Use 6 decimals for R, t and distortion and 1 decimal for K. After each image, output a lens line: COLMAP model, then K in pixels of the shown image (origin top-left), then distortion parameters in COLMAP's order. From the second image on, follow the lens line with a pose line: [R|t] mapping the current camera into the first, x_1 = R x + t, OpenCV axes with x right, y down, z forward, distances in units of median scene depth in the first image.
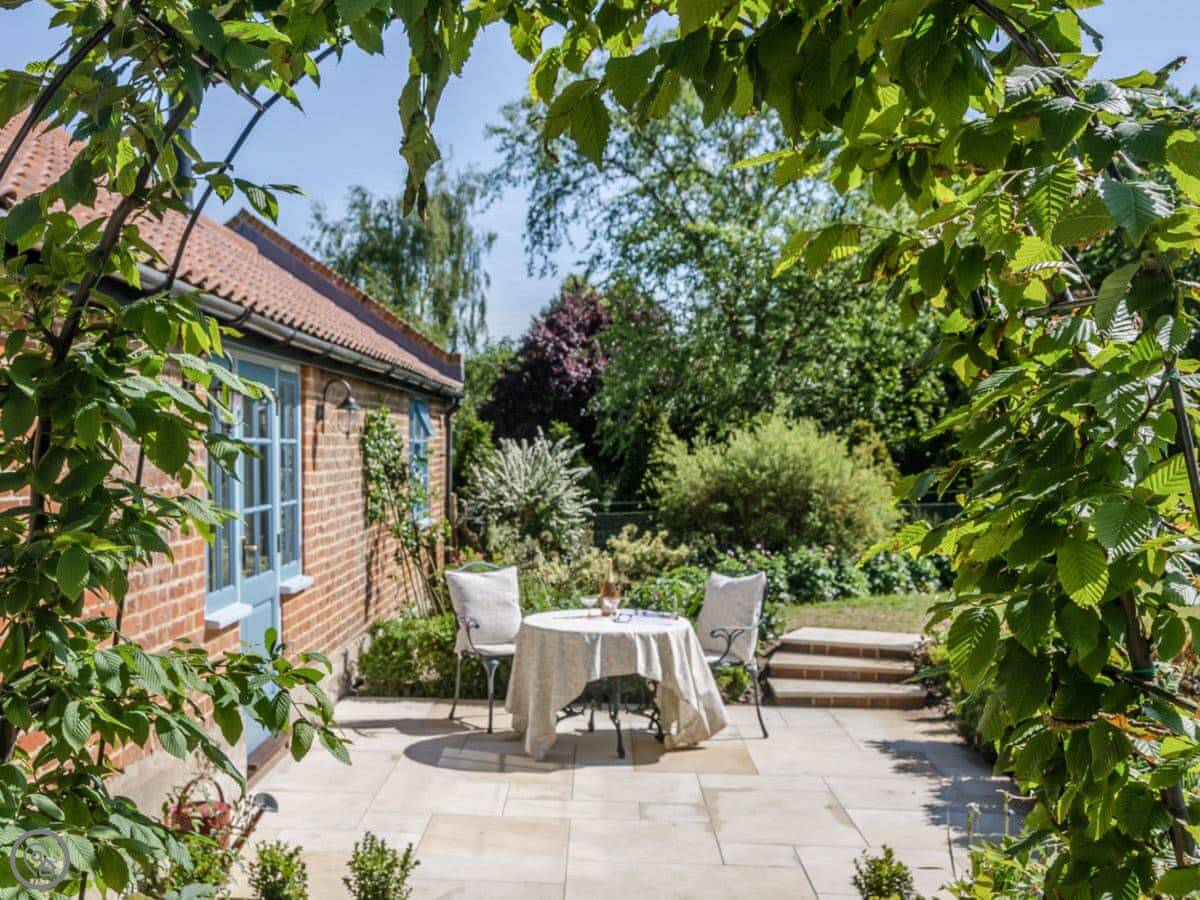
lens RADIAL K [[1032.5, 0, 621.5], [0, 1032.5, 451.5], [0, 0, 1]] dist [0.072943, -0.003022]
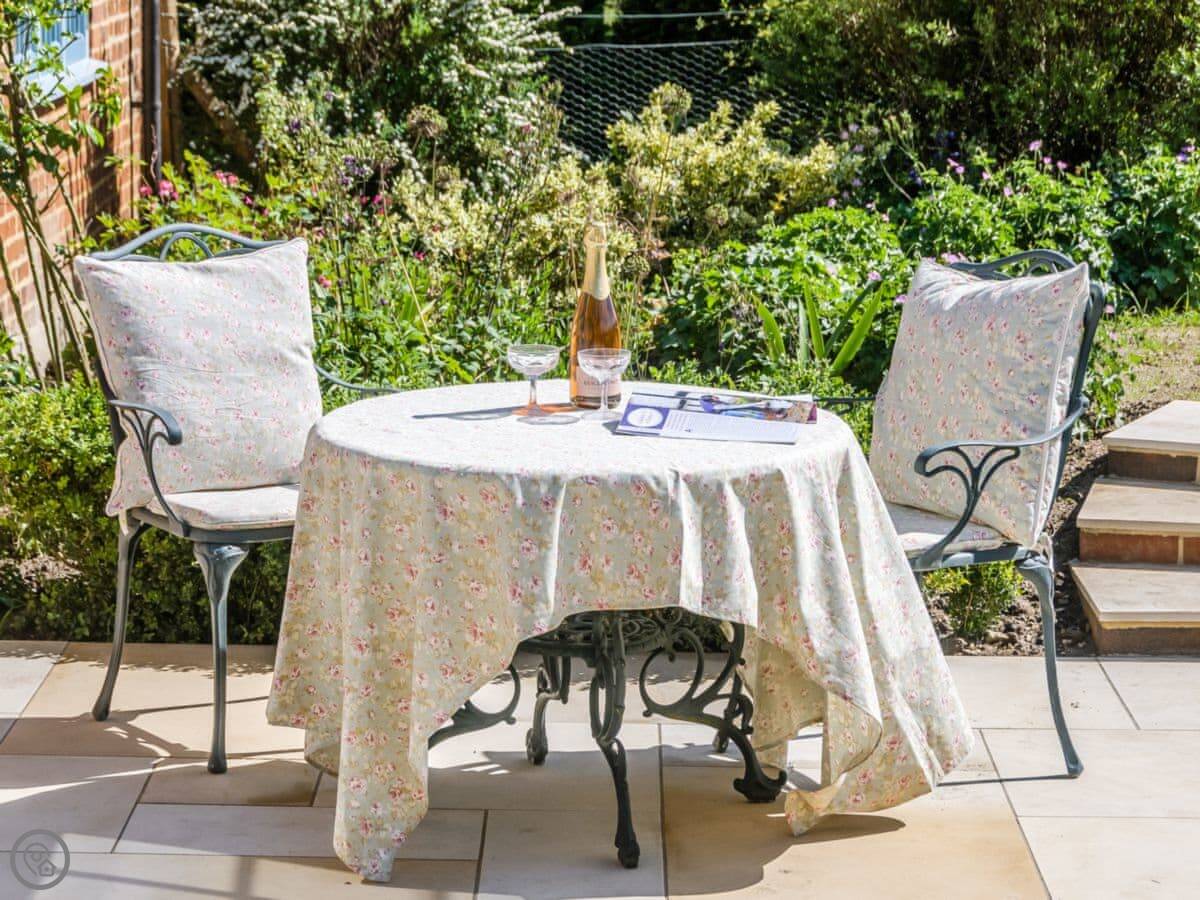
lens RADIAL K [[2427.5, 0, 641.7], [0, 2427.5, 448.8], [0, 0, 1]] dist [0.006043, 0.087551]
pose [[0.999923, 0.011348, -0.005107, 0.004261], [-0.009842, 0.972310, 0.233485, -0.000607], [0.007615, -0.233417, 0.972347, 0.201512]]
